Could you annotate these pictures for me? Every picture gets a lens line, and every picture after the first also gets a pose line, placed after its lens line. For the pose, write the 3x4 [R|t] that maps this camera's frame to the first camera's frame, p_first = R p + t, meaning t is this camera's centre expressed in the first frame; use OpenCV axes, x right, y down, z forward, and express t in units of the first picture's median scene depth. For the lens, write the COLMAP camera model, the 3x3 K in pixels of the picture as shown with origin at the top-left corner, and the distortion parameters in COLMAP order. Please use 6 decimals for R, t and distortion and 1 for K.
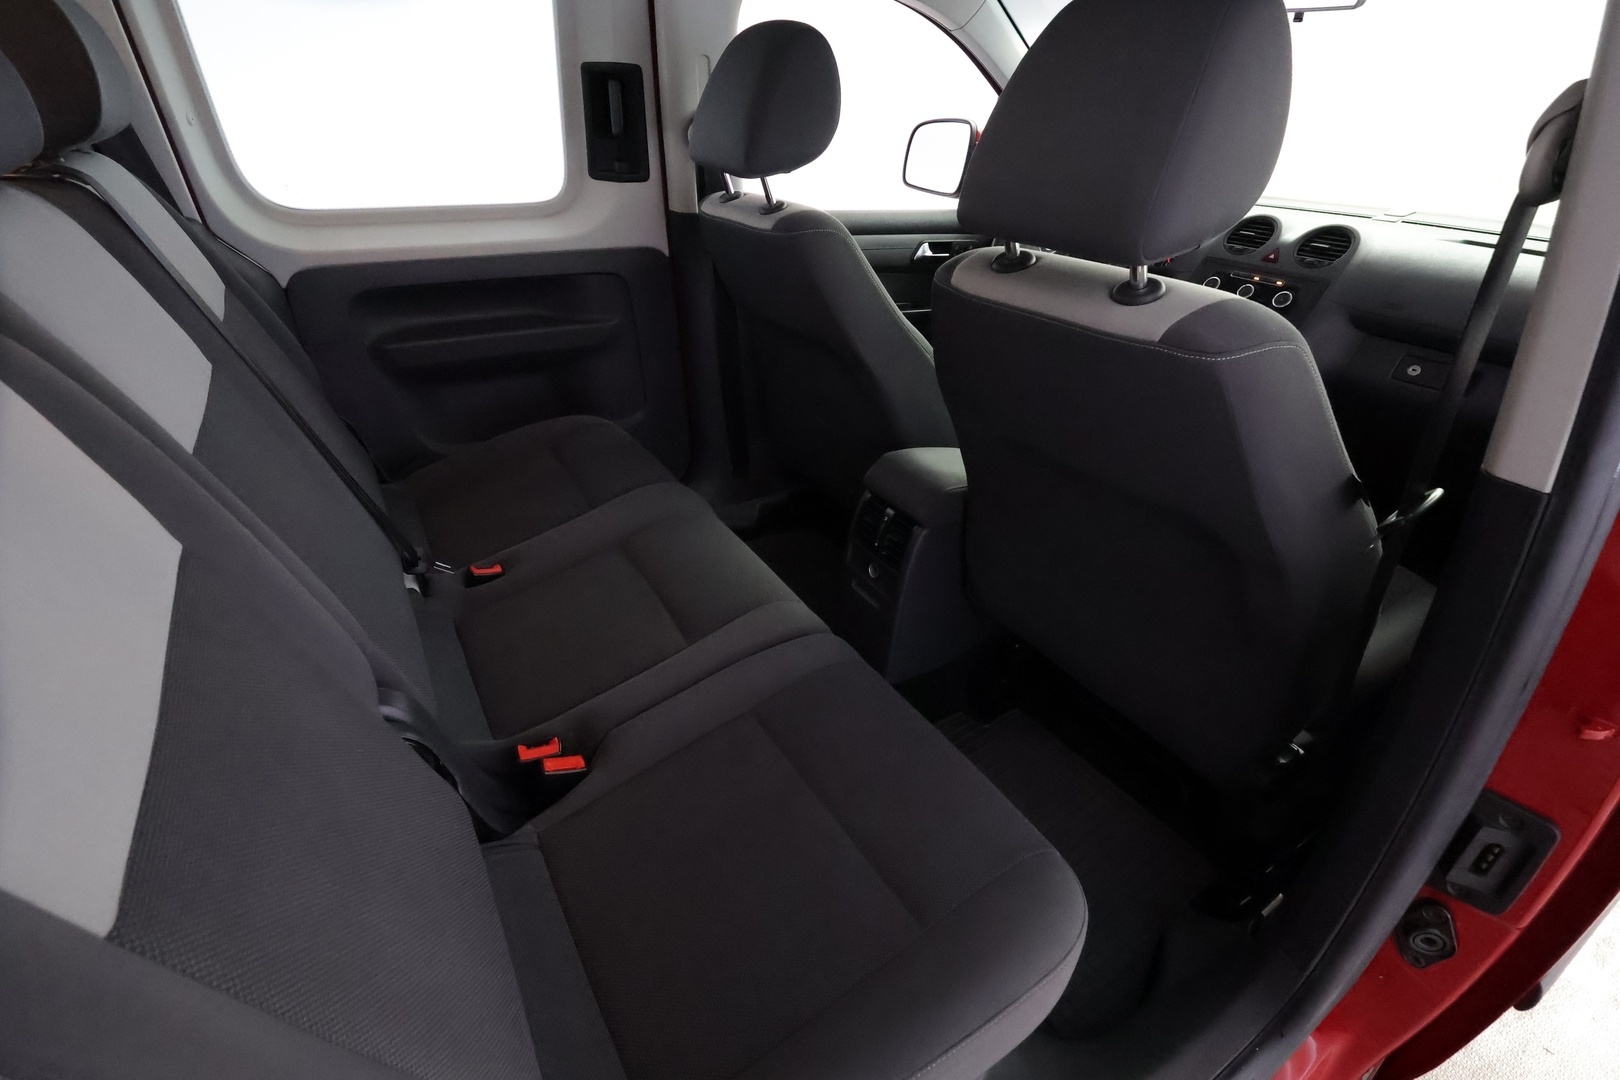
lens RADIAL K [[756.9, 0, 814.4], [0, 756.9, 547.5], [0, 0, 1]] dist [-0.000129, -0.000216]
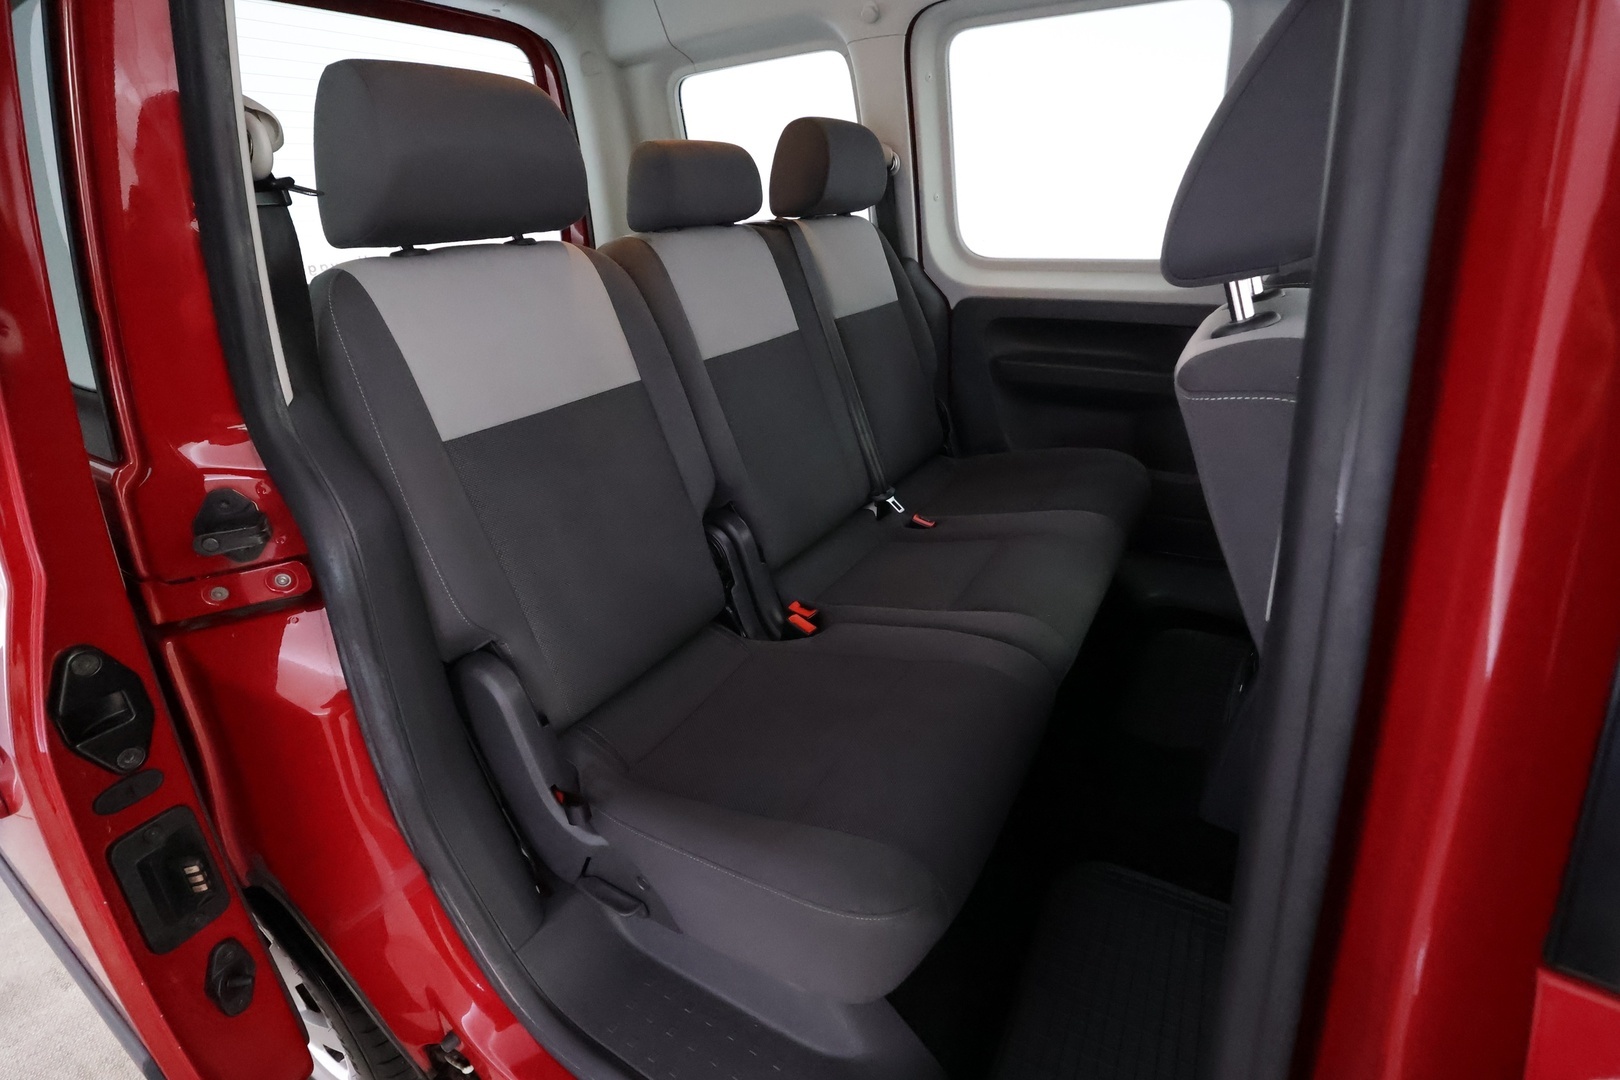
lens RADIAL K [[760.5, 0, 804.3], [0, 760.5, 543.3], [0, 0, 1]] dist [0.002016, 0.000156]
pose [[0.468927, 0.332211, -0.818378, 0.498903], [-0.411523, 0.902027, 0.130366, -0.020397], [0.781509, 0.275650, 0.559698, 0.116331]]
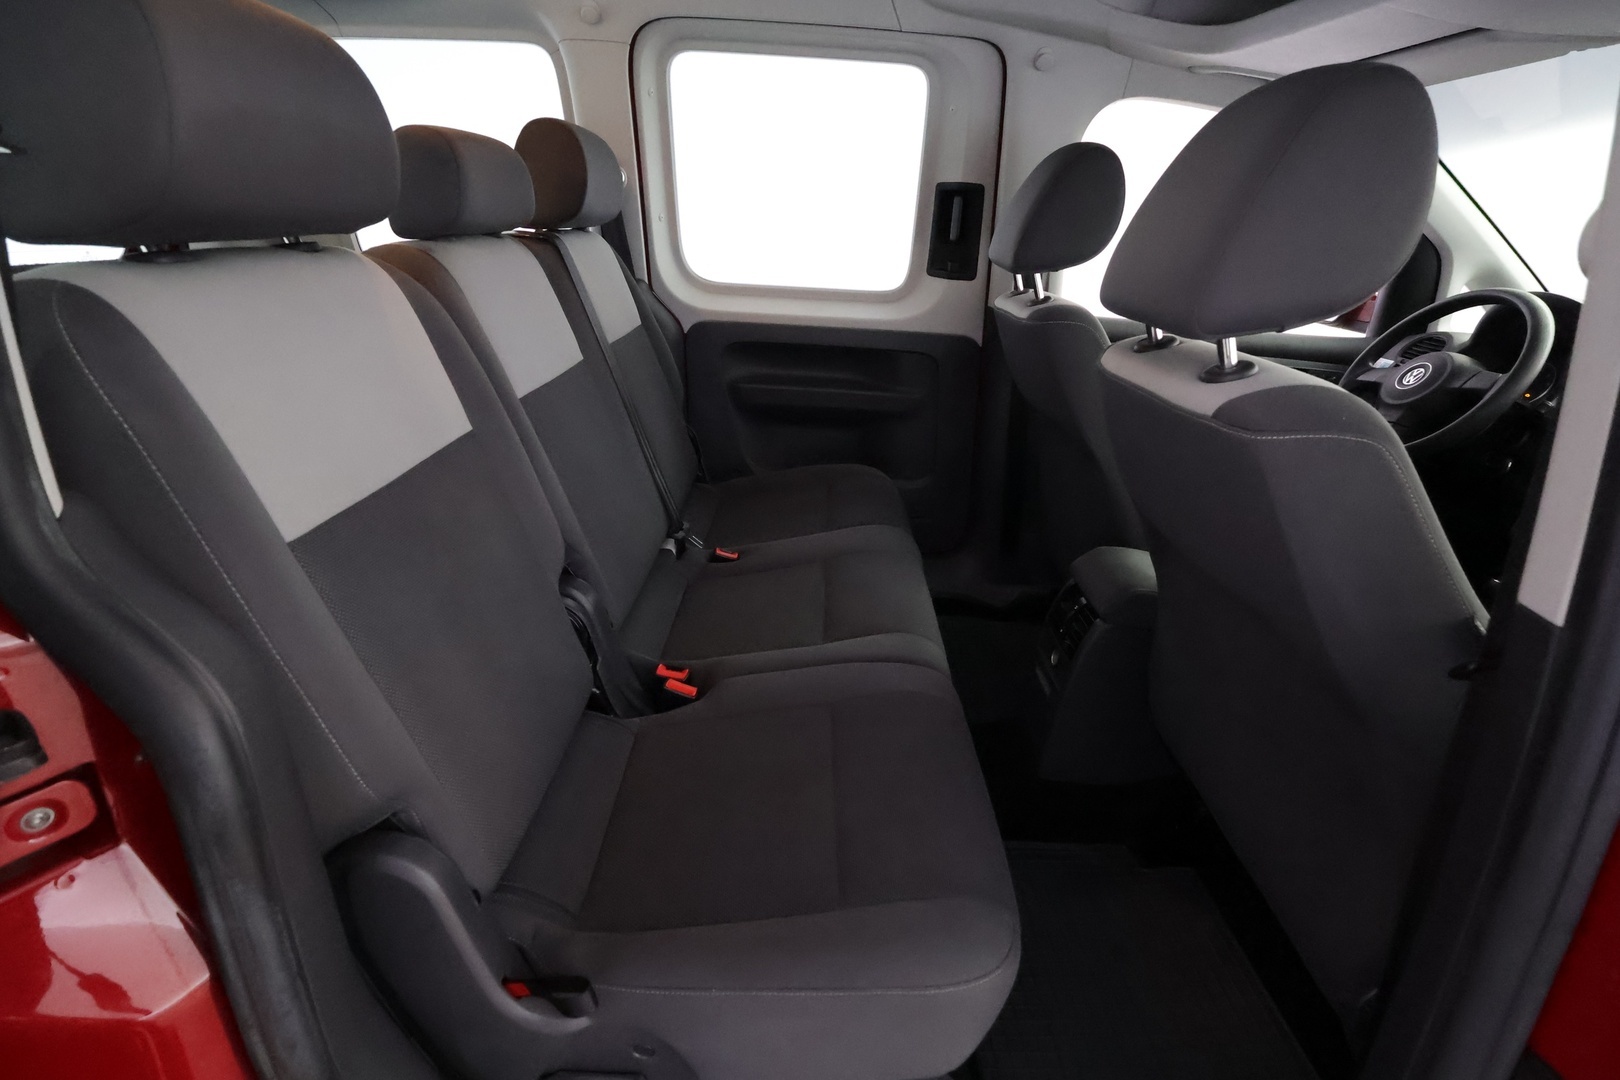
lens RADIAL K [[760.3, 0, 817.8], [0, 760.3, 546.4], [0, 0, 1]] dist [-0.002540, -0.000055]
pose [[0.849083, 0.229109, -0.475990, 0.261851], [-0.295473, 0.952899, -0.068411, 0.054268], [0.437897, 0.198728, 0.876786, -0.030335]]
